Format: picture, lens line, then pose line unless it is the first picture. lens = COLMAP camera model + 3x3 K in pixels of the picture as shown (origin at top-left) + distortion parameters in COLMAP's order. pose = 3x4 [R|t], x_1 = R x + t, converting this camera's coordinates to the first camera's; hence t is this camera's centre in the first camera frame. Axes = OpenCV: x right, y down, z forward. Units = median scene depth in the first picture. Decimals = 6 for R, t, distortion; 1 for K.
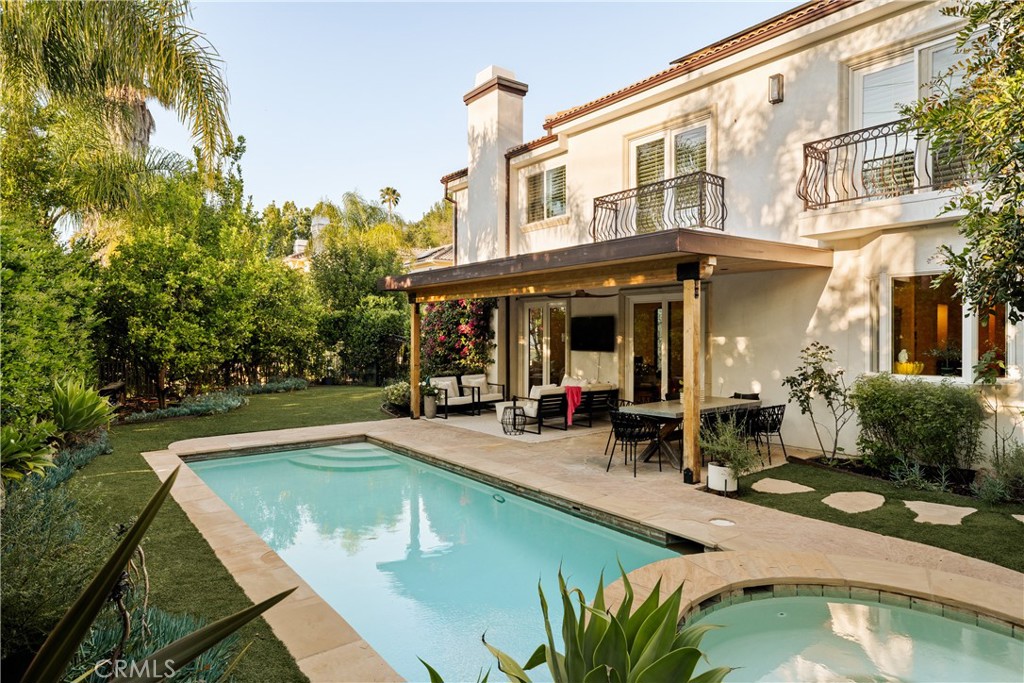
lens RADIAL K [[599.0, 0, 511.0], [0, 599.0, 347.3], [0, 0, 1]] dist [0.002764, -0.001346]
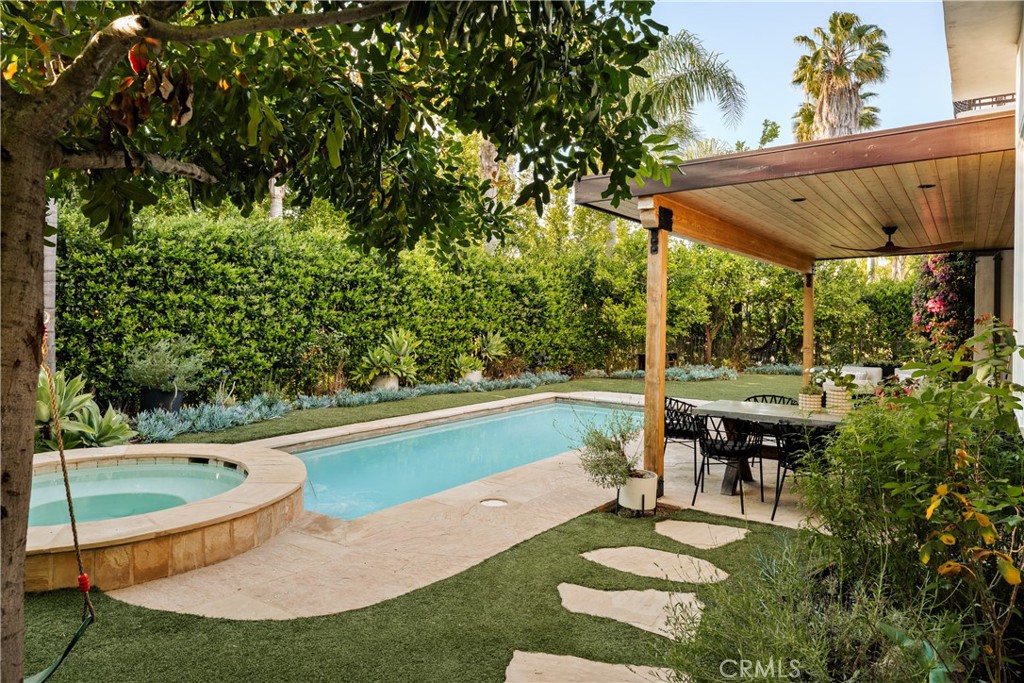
lens RADIAL K [[646.1, 0, 510.0], [0, 646.1, 335.6], [0, 0, 1]] dist [-0.004334, 0.002858]
pose [[0.285283, 0.036336, -0.957754, 0.588728], [-0.037502, 0.998939, 0.026728, 0.003783], [0.957709, 0.028293, 0.286343, 0.331982]]
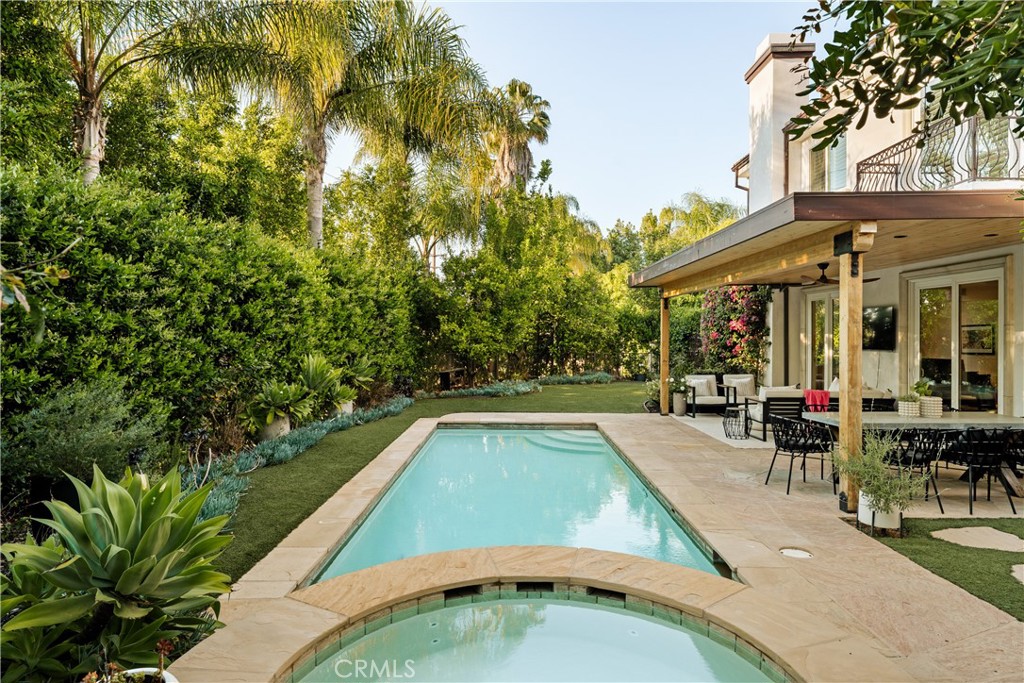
lens RADIAL K [[599.0, 0, 510.4], [0, 599.0, 342.8], [0, 0, 1]] dist [0.002764, -0.001346]
pose [[0.791623, 0.013759, -0.610855, 0.243159], [-0.021618, 0.999751, -0.005496, 0.010536], [0.610627, 0.017556, 0.791724, 0.056385]]
